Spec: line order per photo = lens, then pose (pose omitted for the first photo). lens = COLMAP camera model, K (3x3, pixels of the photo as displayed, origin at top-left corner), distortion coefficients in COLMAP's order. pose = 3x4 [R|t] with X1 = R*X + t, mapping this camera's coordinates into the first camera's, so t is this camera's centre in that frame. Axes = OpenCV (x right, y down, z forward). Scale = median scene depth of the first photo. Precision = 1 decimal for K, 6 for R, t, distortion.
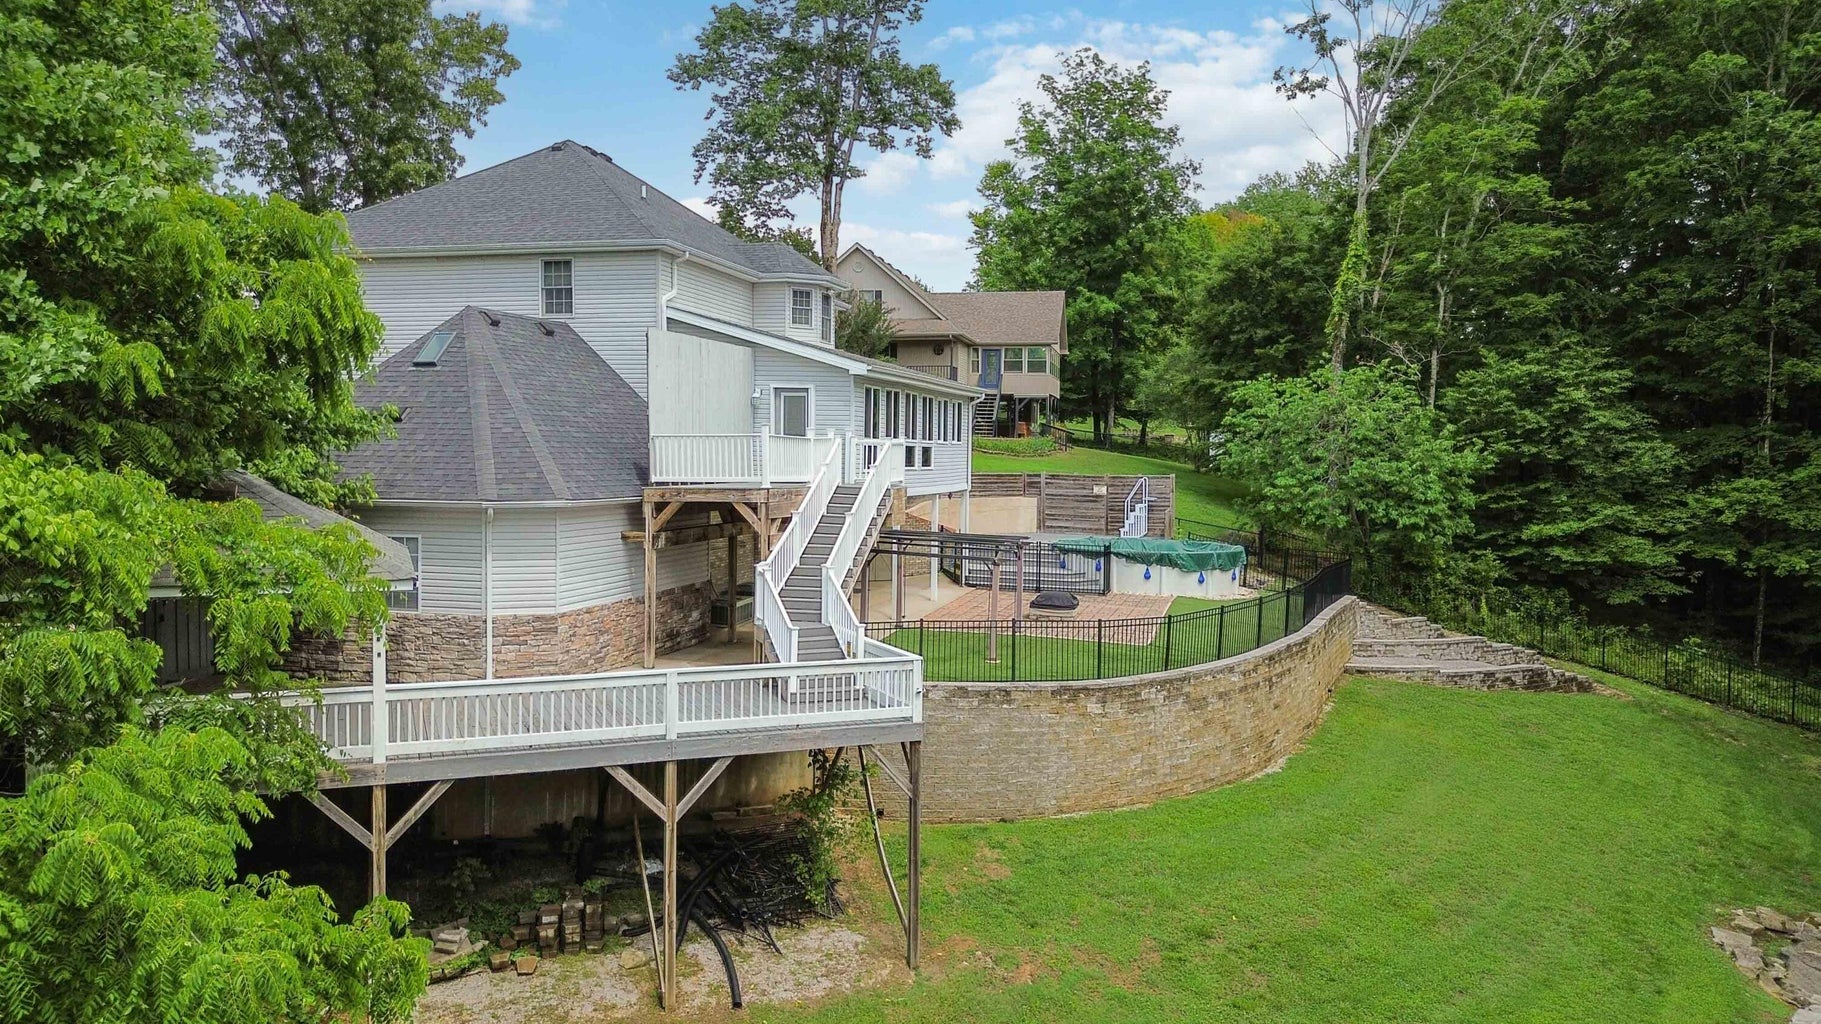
lens RADIAL K [[1265.0, 0, 910.5], [0, 1265.0, 512.0], [0, 0, 1]] dist [0.028036, -0.004521]
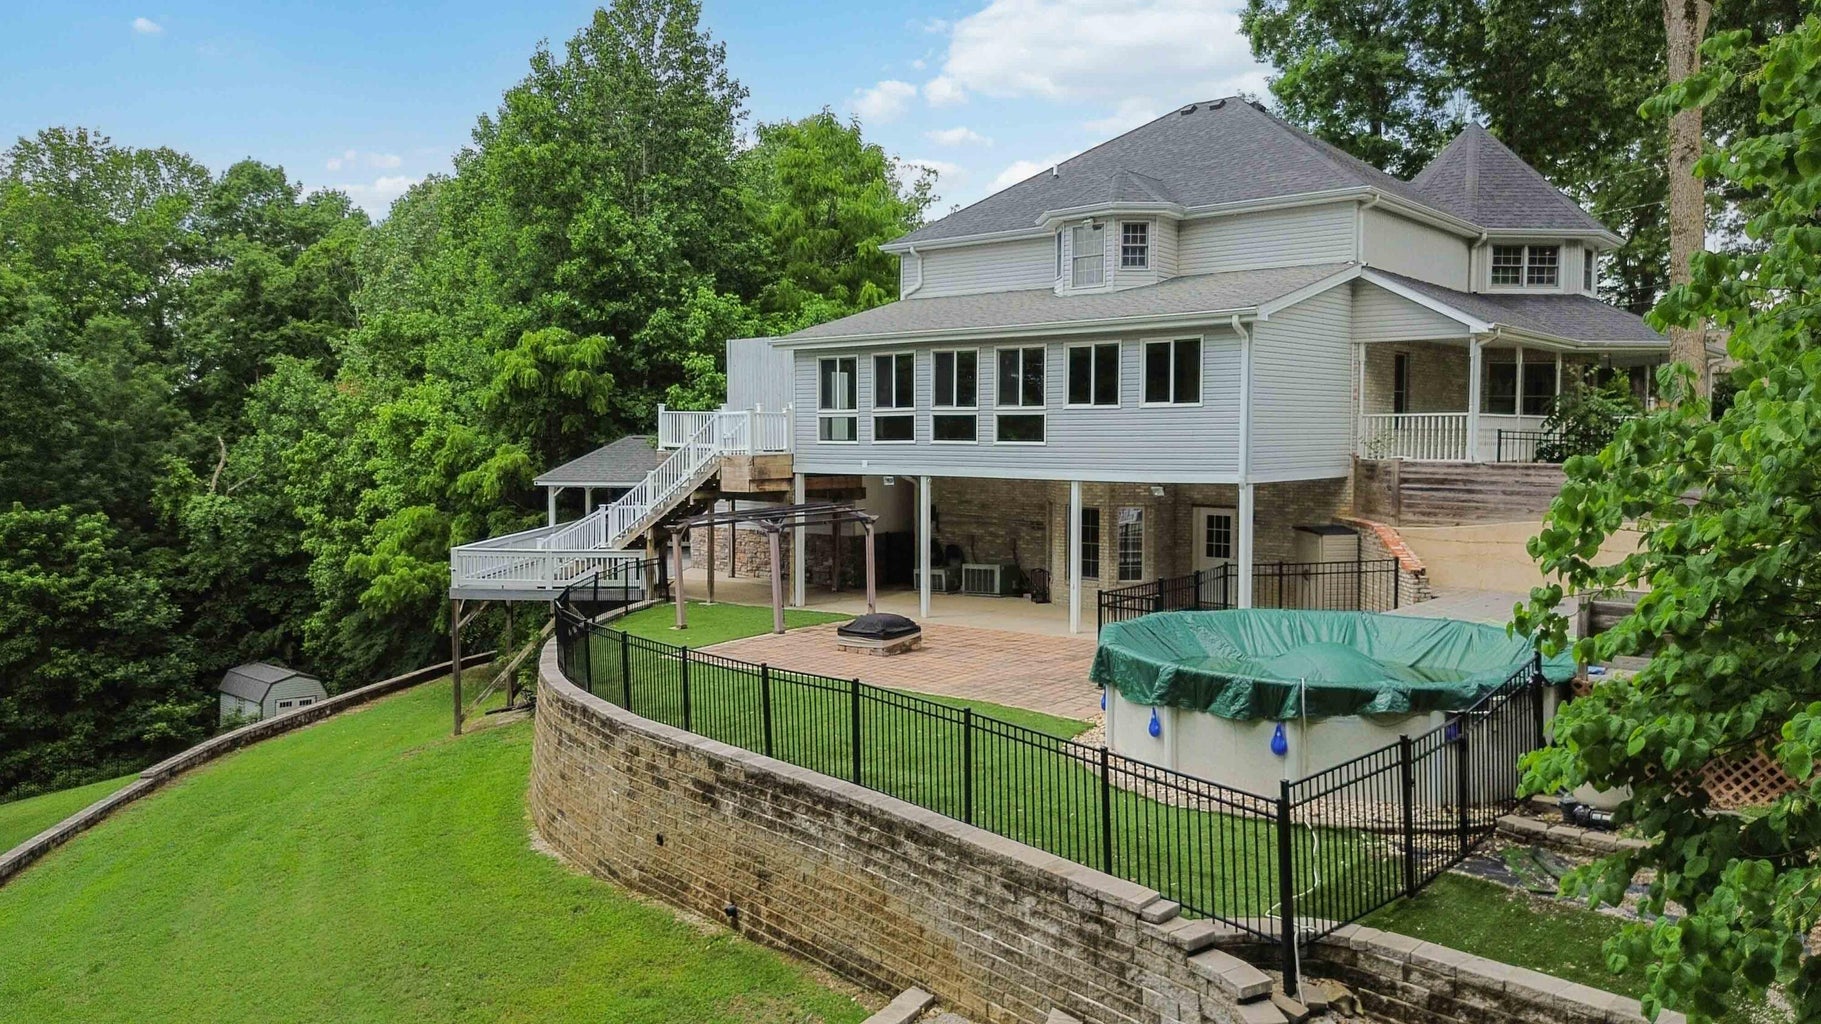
lens RADIAL K [[1265.0, 0, 910.5], [0, 1265.0, 512.0], [0, 0, 1]] dist [0.028036, -0.004521]
pose [[-0.379782, 0.036492, -0.924356, 0.921252], [-0.052234, 0.996782, 0.060812, -0.042921], [0.923600, 0.071378, -0.376654, 1.489899]]
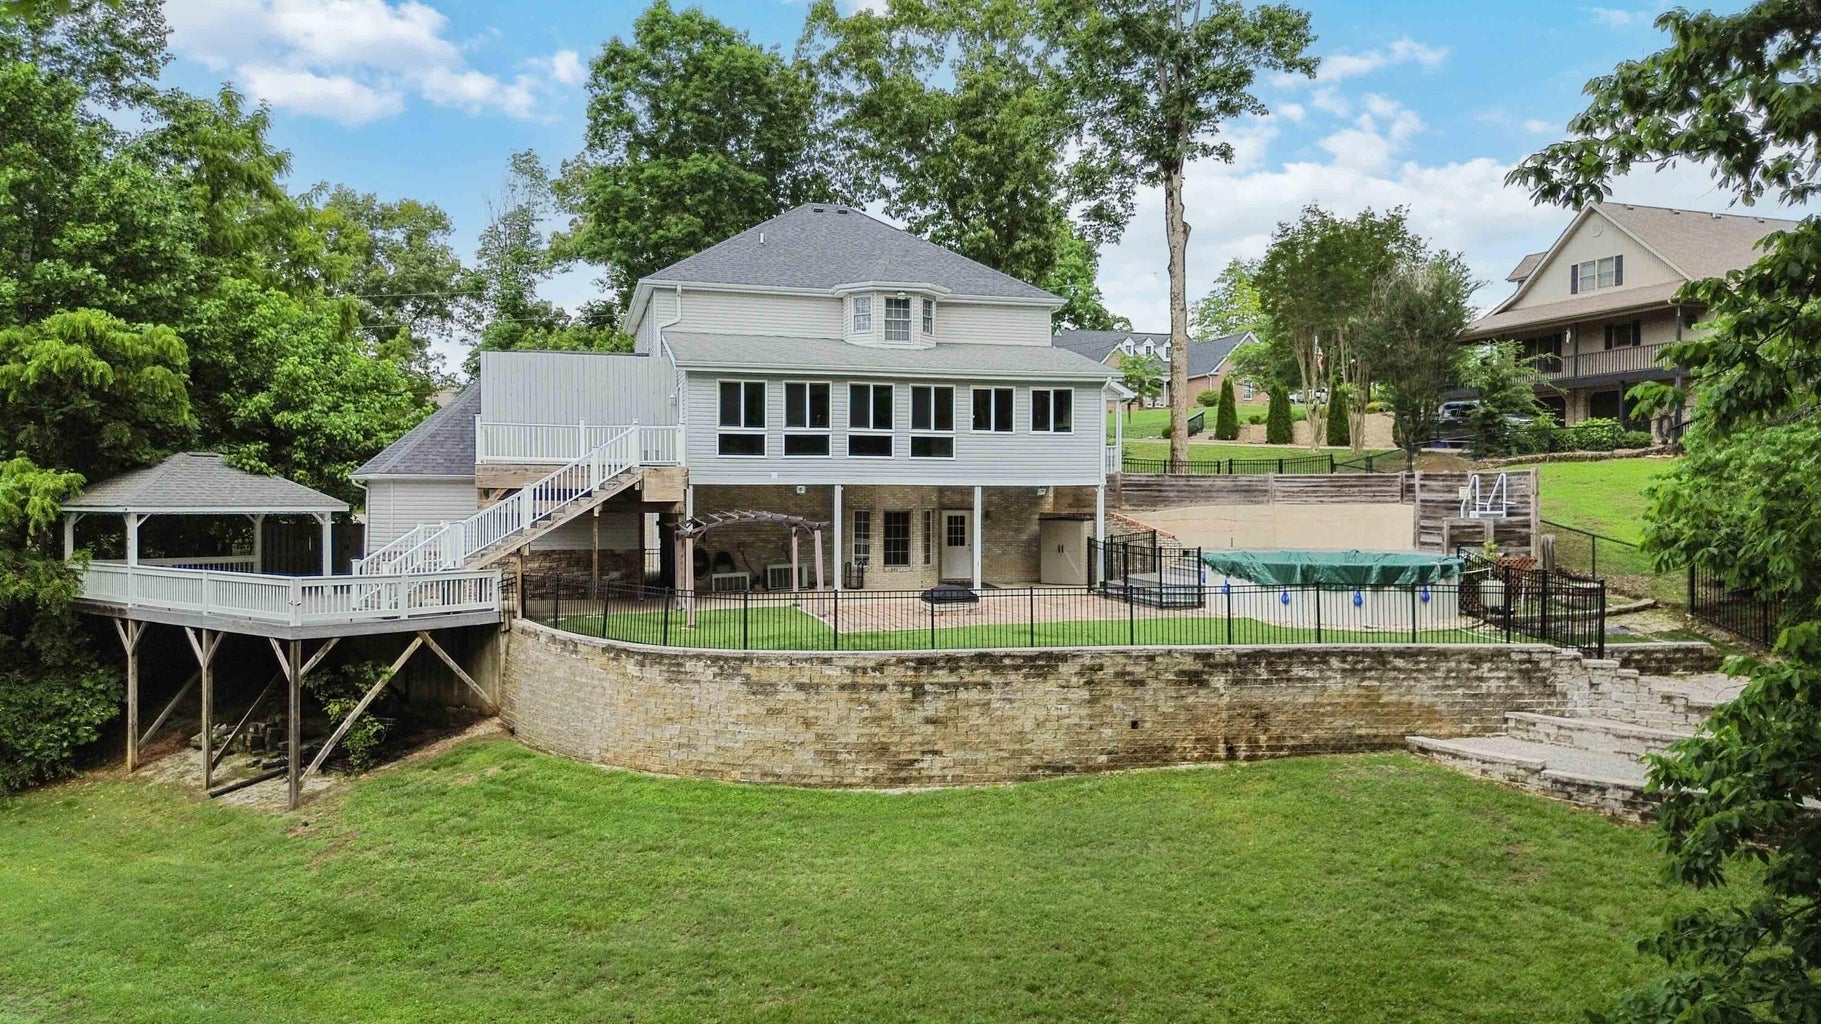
lens RADIAL K [[1265.0, 0, 910.5], [0, 1265.0, 512.0], [0, 0, 1]] dist [0.028036, -0.004521]
pose [[0.512164, -0.005897, -0.858868, 1.062231], [-0.033210, 0.999093, -0.026664, 0.041378], [0.858246, 0.042179, 0.511503, 0.599531]]
